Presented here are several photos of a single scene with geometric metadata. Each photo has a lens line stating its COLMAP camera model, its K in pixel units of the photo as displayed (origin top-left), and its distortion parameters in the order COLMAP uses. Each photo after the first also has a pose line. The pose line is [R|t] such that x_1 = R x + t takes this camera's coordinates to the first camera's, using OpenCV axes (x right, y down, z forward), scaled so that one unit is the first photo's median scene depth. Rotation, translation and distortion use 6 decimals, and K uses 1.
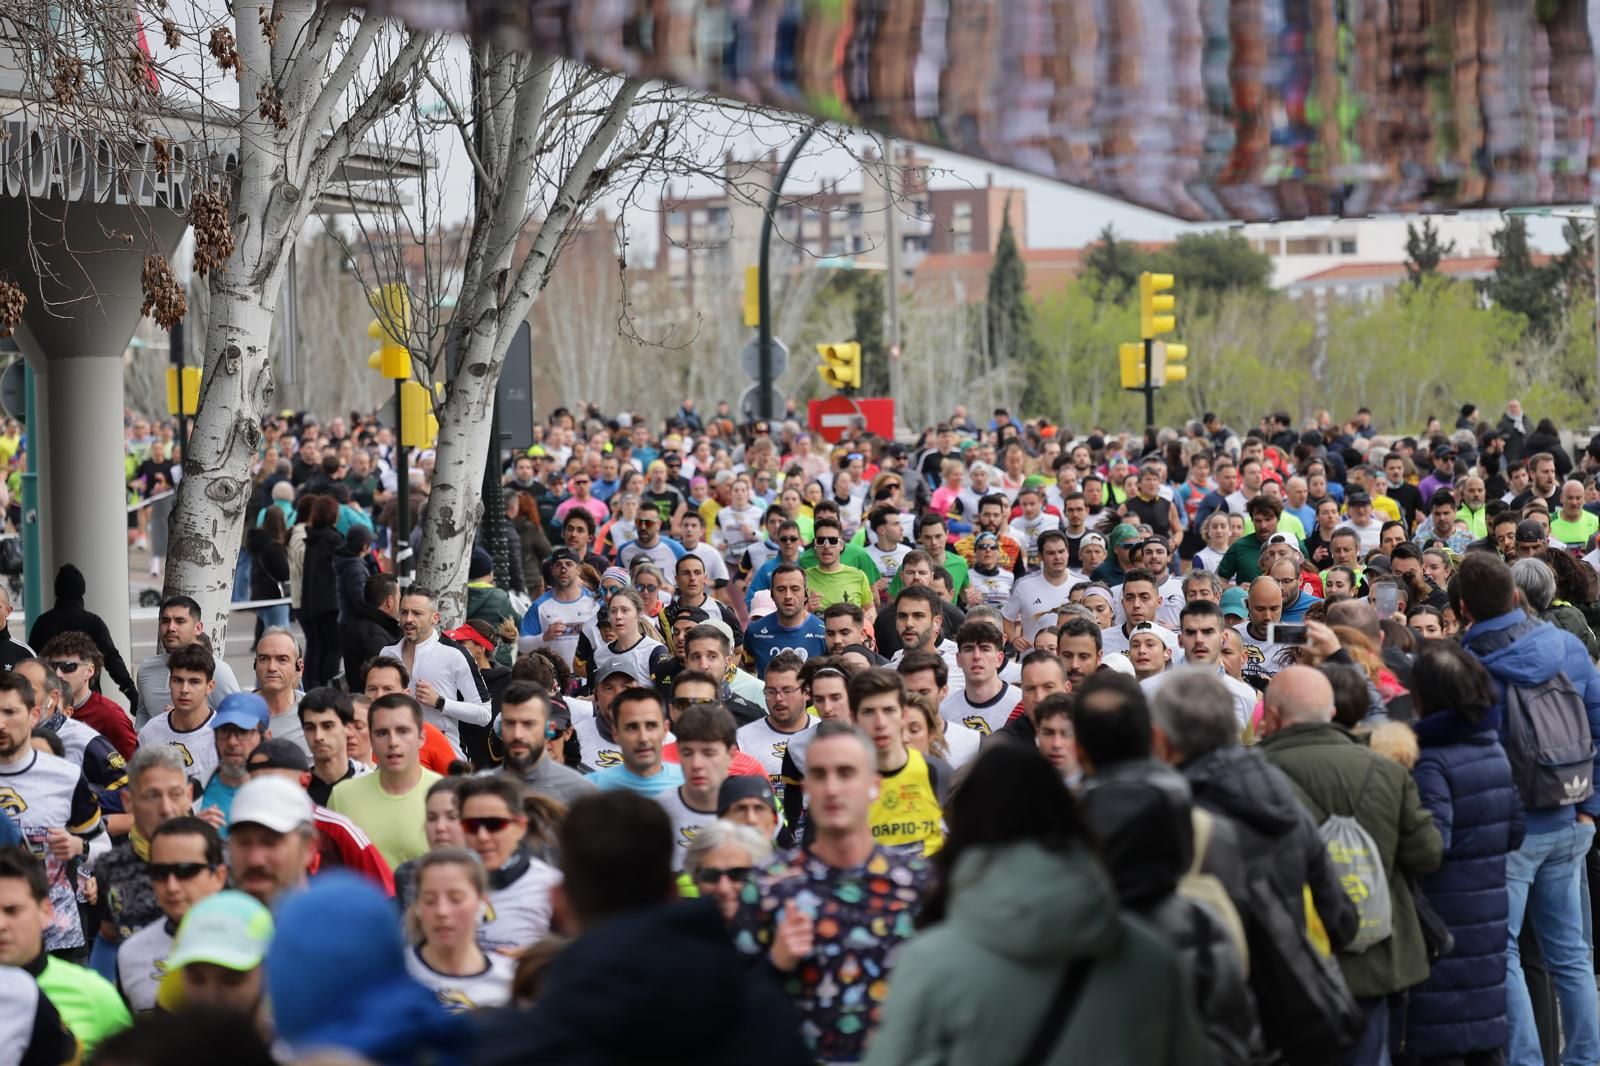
lens RADIAL K [[7035.6, 0, 800.0], [0, 7035.6, 533.0], [0, 0, 1]] dist [0.043145, 3.917241]
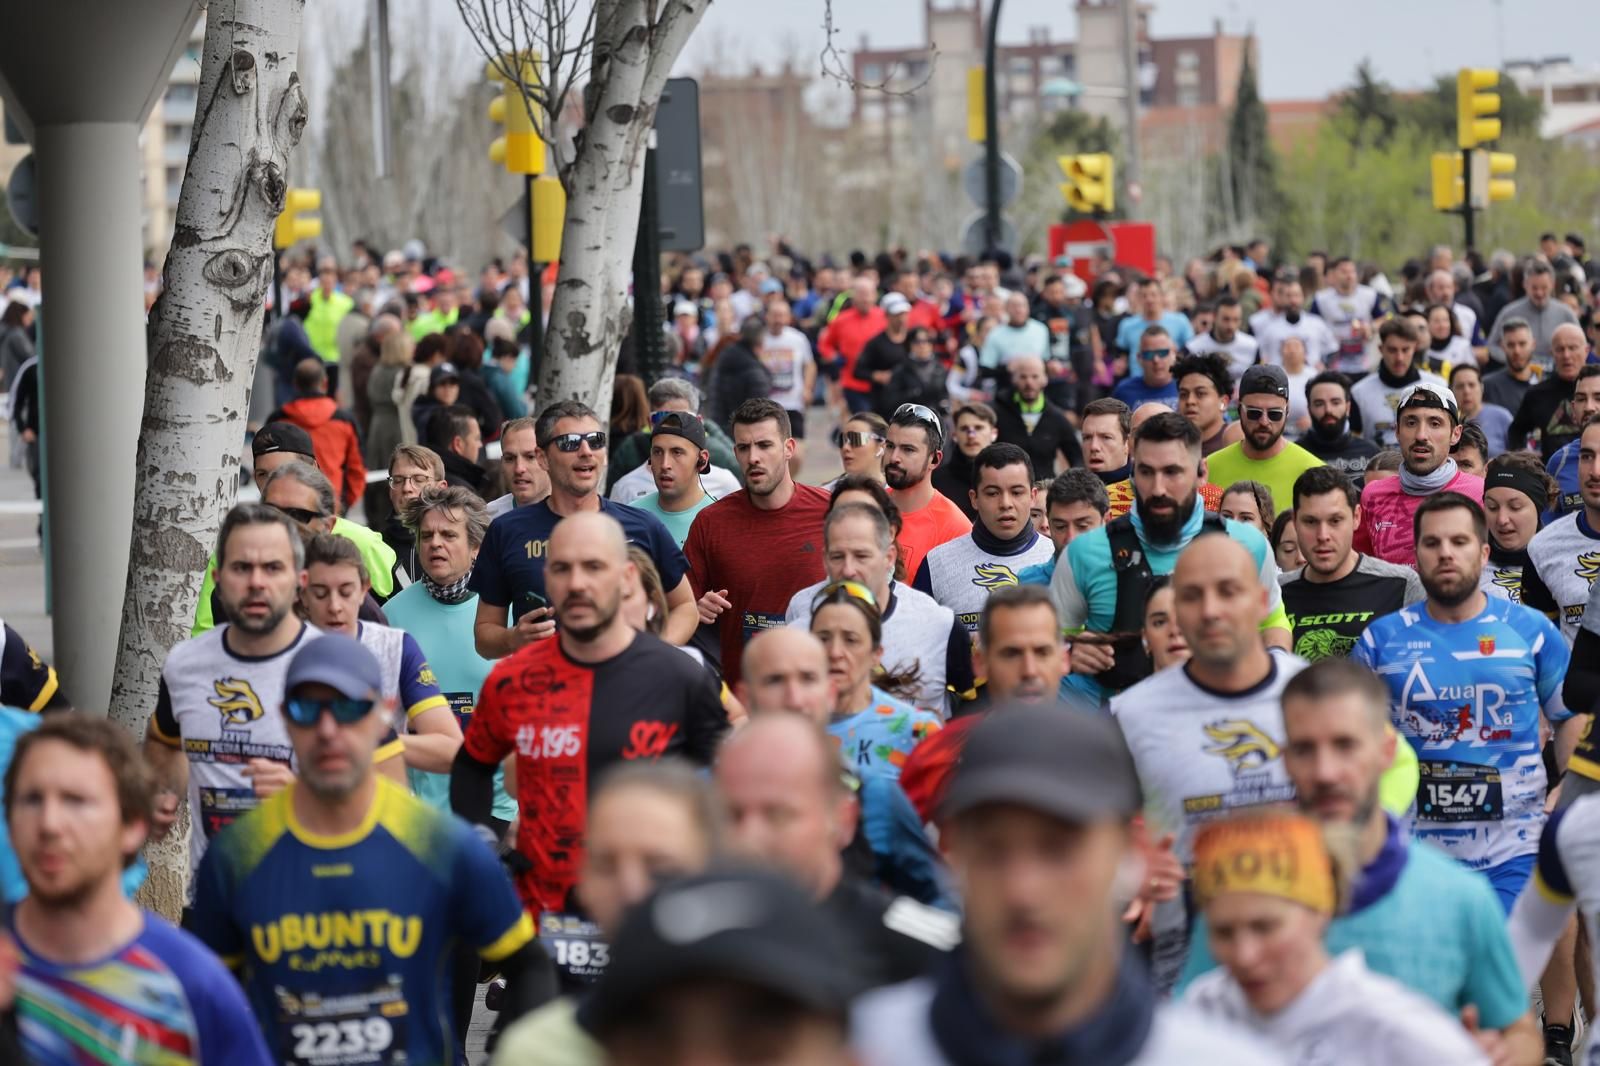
lens RADIAL K [[7445.3, 0, 800.0], [0, 7445.3, 533.0], [0, 0, 1]] dist [-0.083086, 2.295998]
pose [[0.999601, -0.008081, -0.027076, -0.008375], [0.008448, 0.999873, 0.013490, 0.008444], [0.026964, -0.013713, 0.999542, 0.262794]]
